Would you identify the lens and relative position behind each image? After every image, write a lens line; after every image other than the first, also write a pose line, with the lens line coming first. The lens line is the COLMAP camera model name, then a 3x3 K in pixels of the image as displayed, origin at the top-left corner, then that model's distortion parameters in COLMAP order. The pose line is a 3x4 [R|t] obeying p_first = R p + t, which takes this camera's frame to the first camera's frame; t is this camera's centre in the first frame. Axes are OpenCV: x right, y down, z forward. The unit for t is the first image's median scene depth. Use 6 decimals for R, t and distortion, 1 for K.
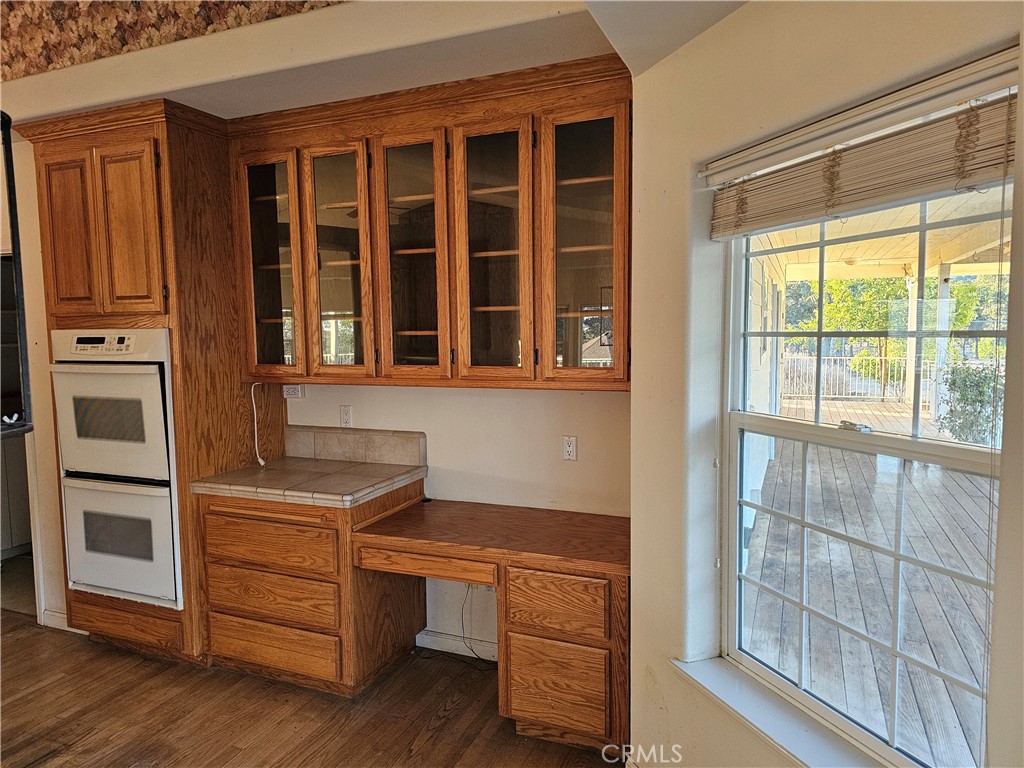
lens RADIAL K [[687.1, 0, 512.0], [0, 687.1, 384.0], [0, 0, 1]] dist [0.059539, -0.047048]
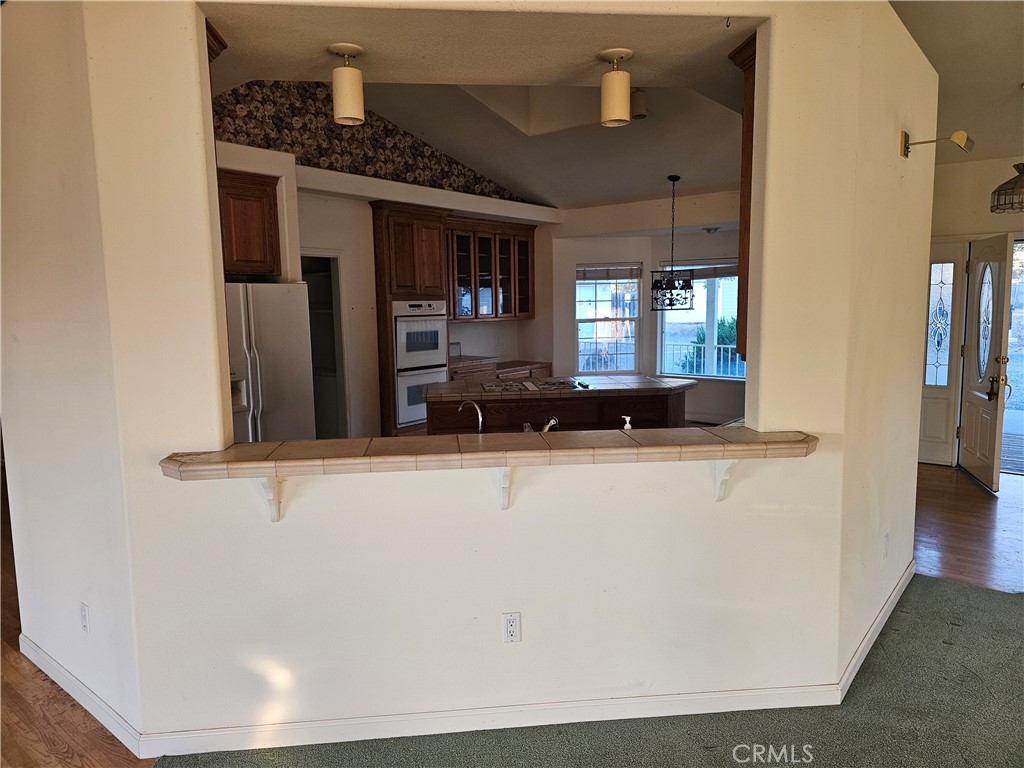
lens RADIAL K [[687.1, 0, 512.0], [0, 687.1, 384.0], [0, 0, 1]] dist [0.059539, -0.047048]
pose [[0.269869, -0.107871, 0.956836, -2.699045], [0.092176, 0.992036, 0.085841, 0.024537], [-0.958475, 0.065032, 0.277663, 0.122653]]
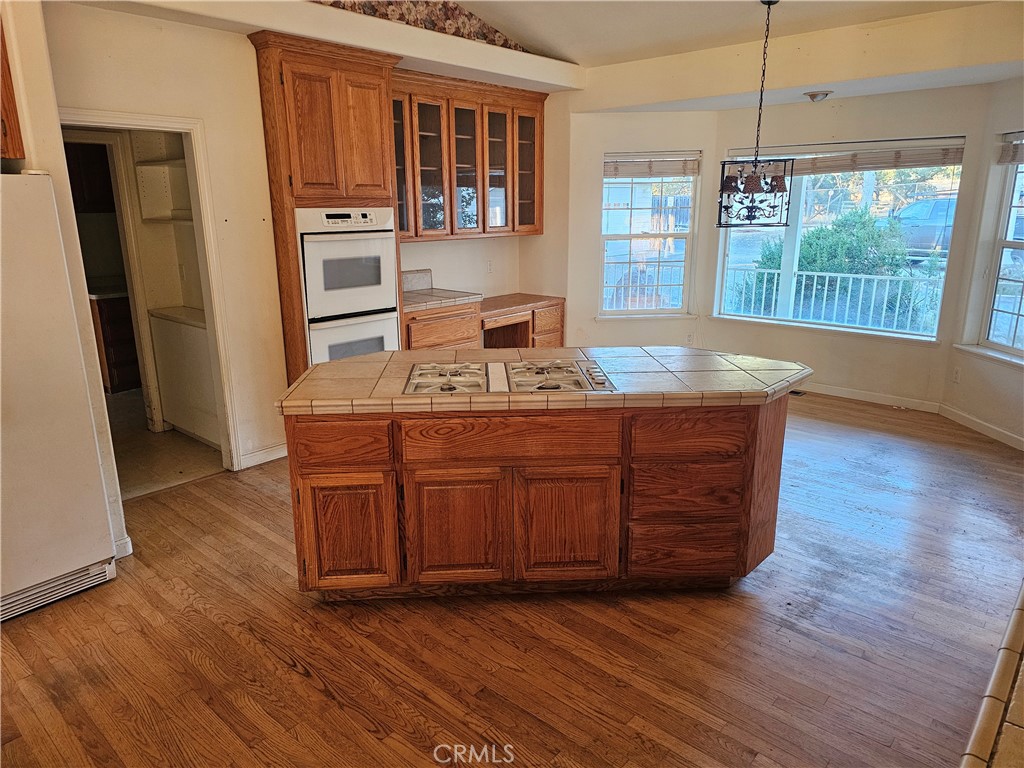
lens RADIAL K [[687.1, 0, 512.0], [0, 687.1, 384.0], [0, 0, 1]] dist [0.059539, -0.047048]
pose [[0.318501, -0.231380, 0.919250, -1.876588], [0.081900, 0.972843, 0.216493, -0.007841], [-0.944378, 0.006333, 0.328802, 0.234078]]
